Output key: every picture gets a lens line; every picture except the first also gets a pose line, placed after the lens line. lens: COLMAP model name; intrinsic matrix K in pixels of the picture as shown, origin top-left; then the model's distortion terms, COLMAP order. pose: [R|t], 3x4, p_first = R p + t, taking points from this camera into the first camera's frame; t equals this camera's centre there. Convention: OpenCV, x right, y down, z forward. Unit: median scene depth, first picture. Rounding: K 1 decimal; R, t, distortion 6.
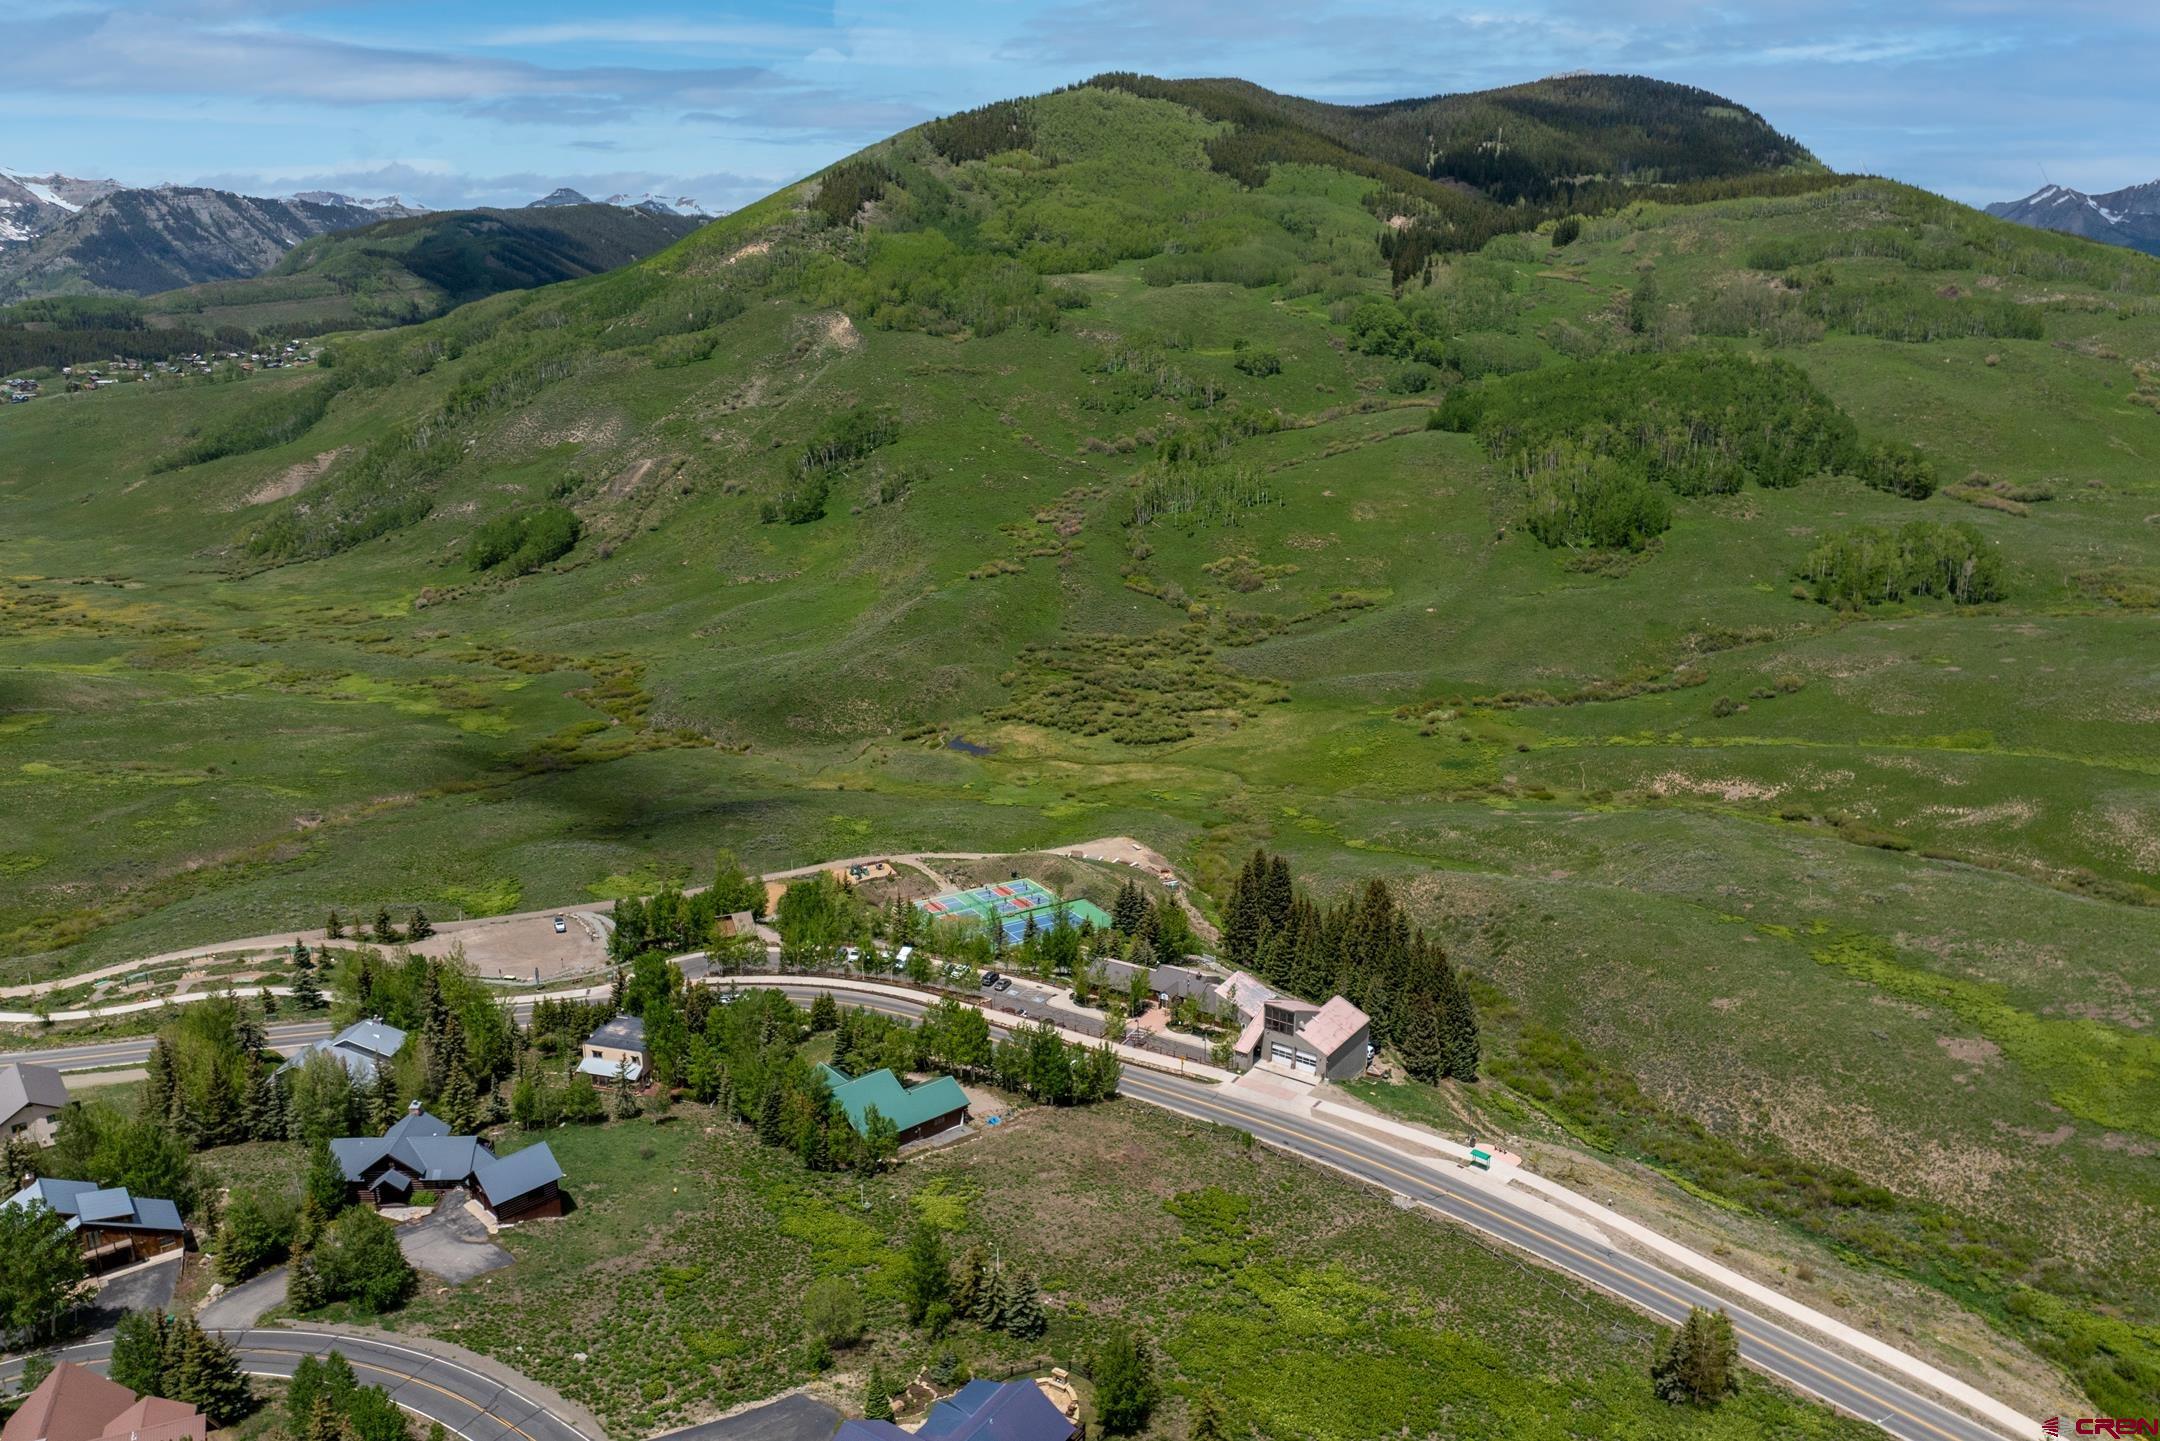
lens RADIAL K [[1550.2, 0, 1089.1], [0, 1550.2, 718.9], [0, 0, 1]] dist [-0.042589, 0.004648]
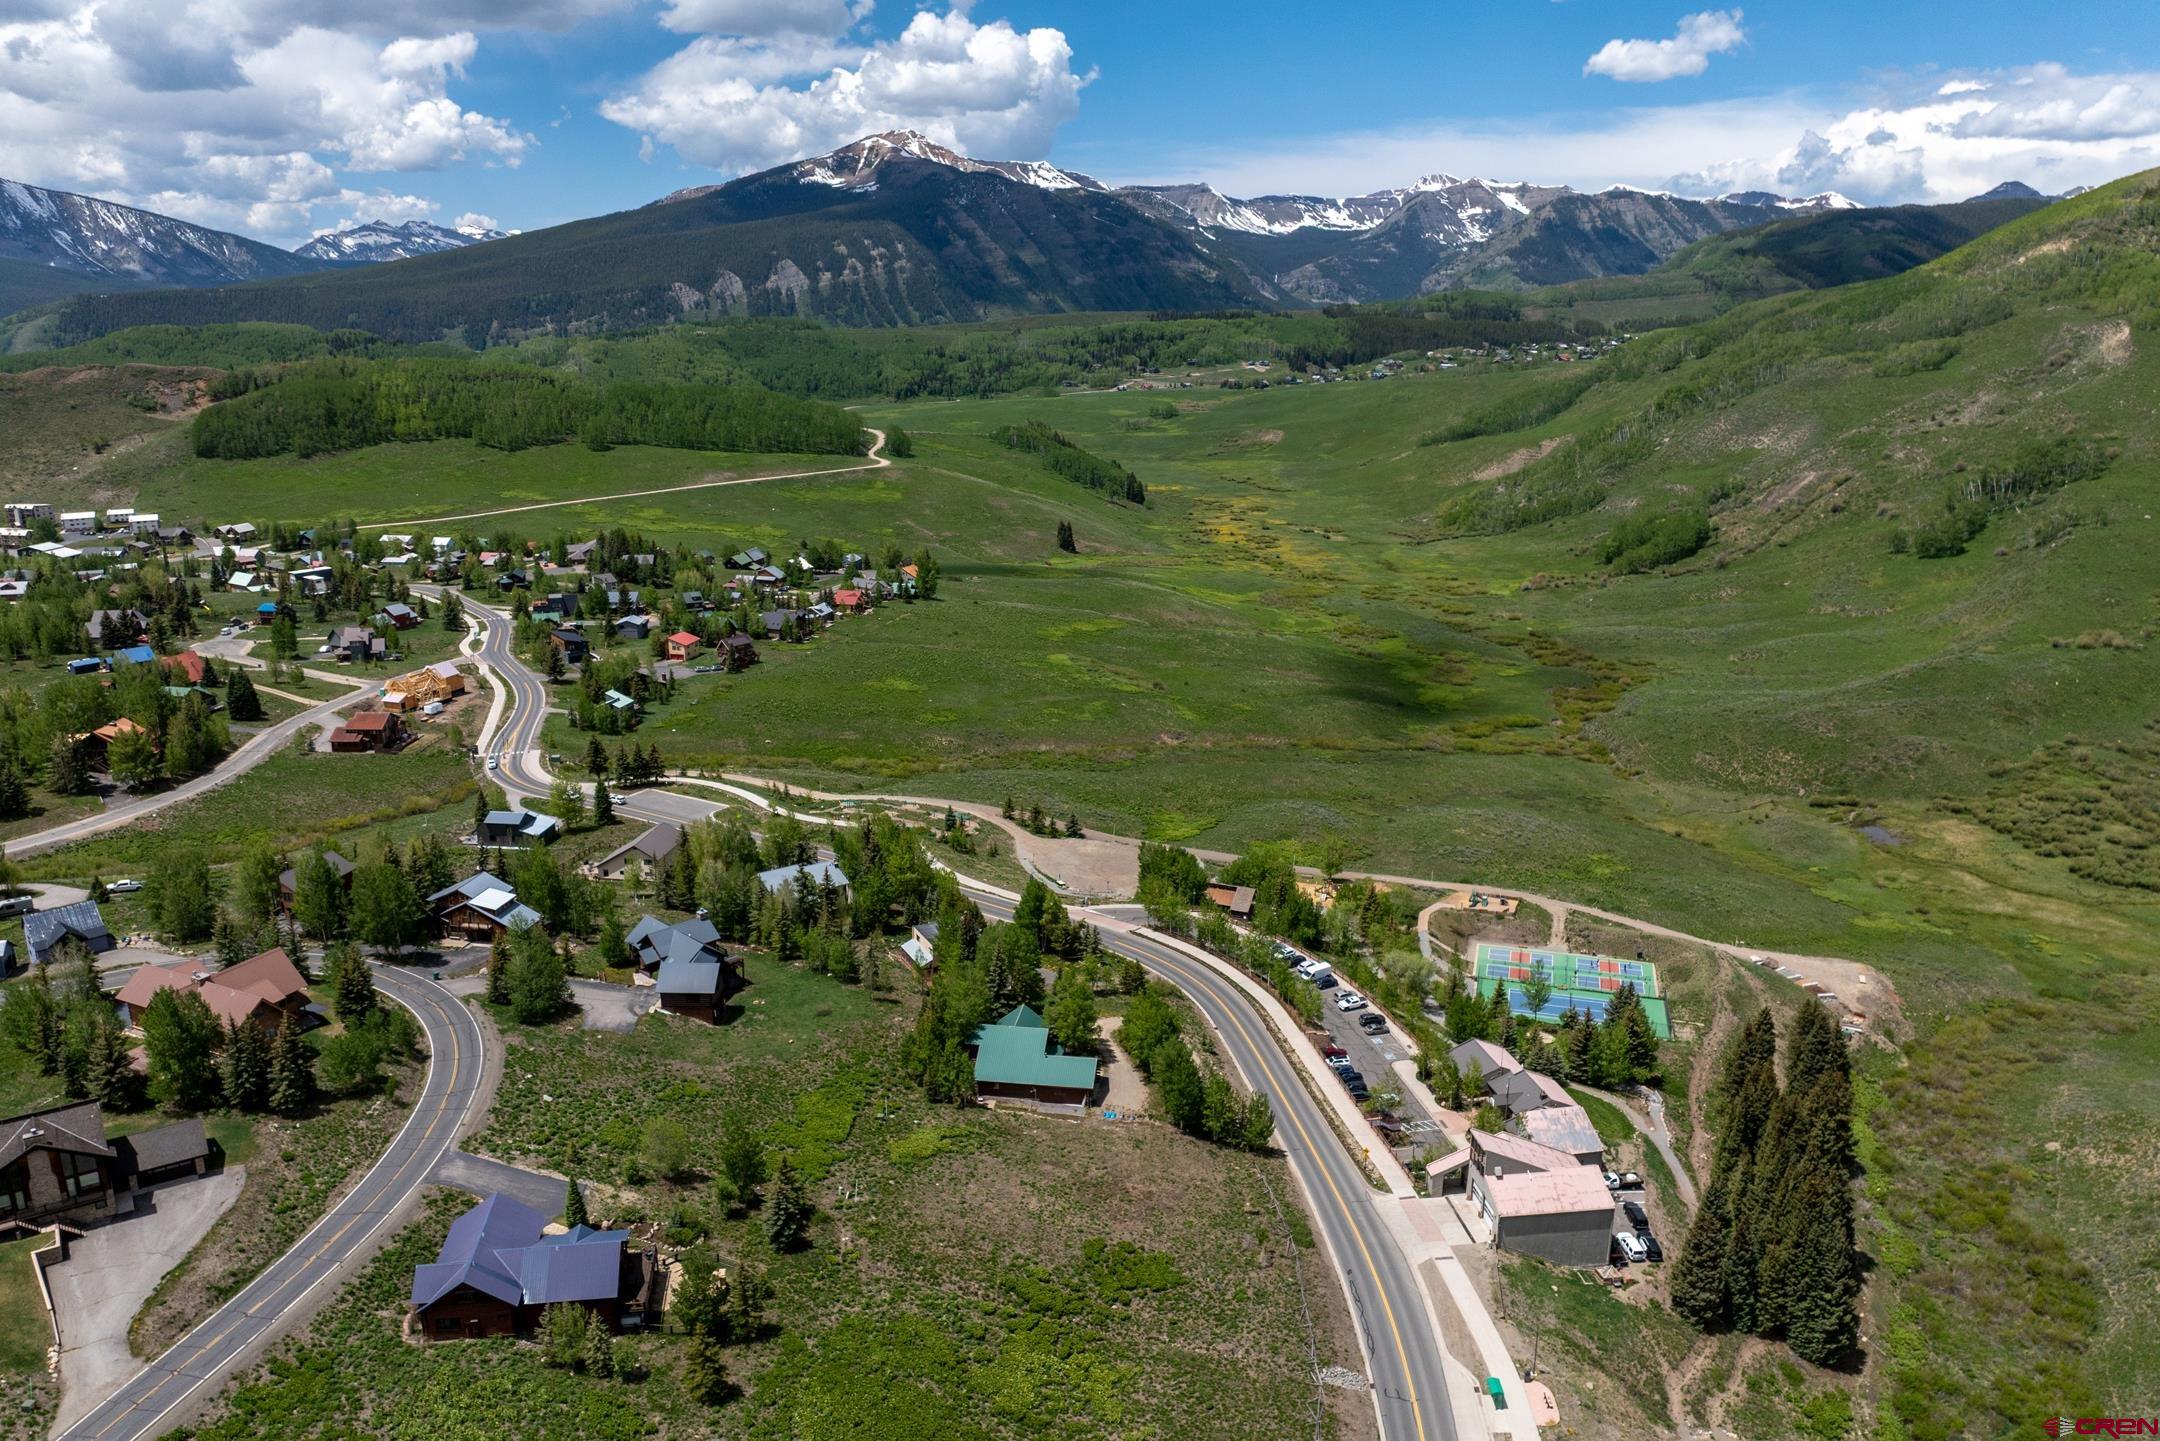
lens RADIAL K [[1550.2, 0, 1085.2], [0, 1550.2, 711.1], [0, 0, 1]] dist [-0.042589, 0.004648]
pose [[0.660823, 0.193625, -0.725136, 0.219770], [-0.196631, 0.977067, 0.081704, -0.027587], [0.724327, 0.088592, 0.683741, 0.100516]]
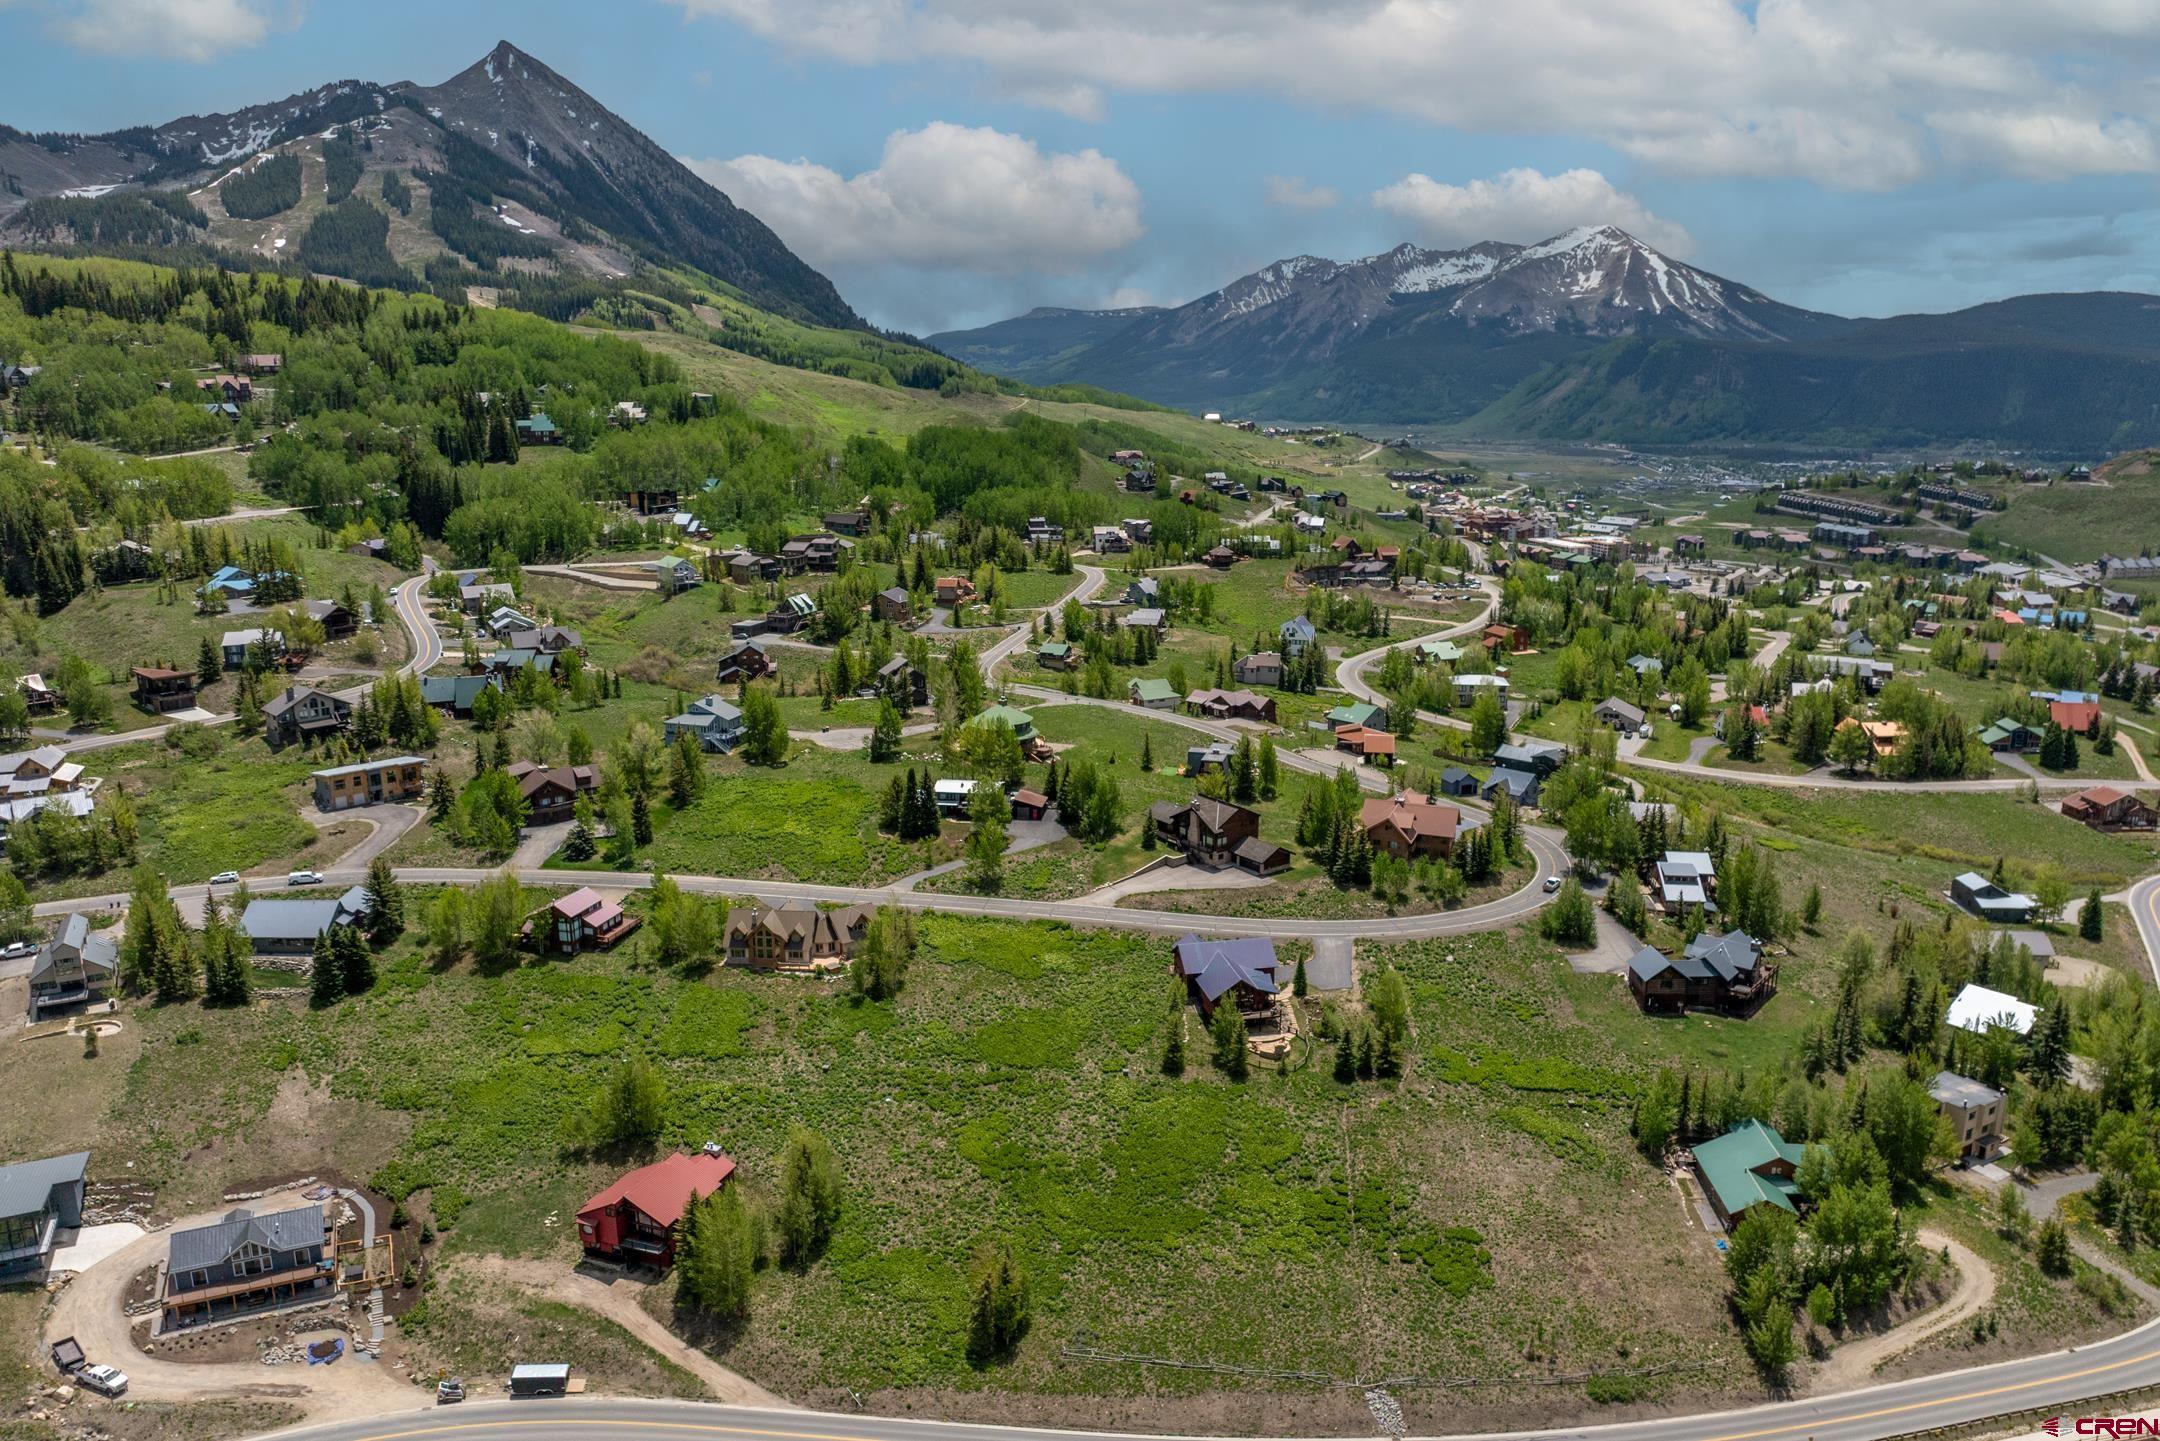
lens RADIAL K [[1550.2, 0, 1080.8], [0, 1550.2, 727.6], [0, 0, 1]] dist [-0.042589, 0.004648]
pose [[-0.708787, 0.160002, -0.687038, 0.291312], [-0.188802, 0.895379, 0.403300, -0.117732], [0.679688, 0.415568, -0.604424, 0.423106]]
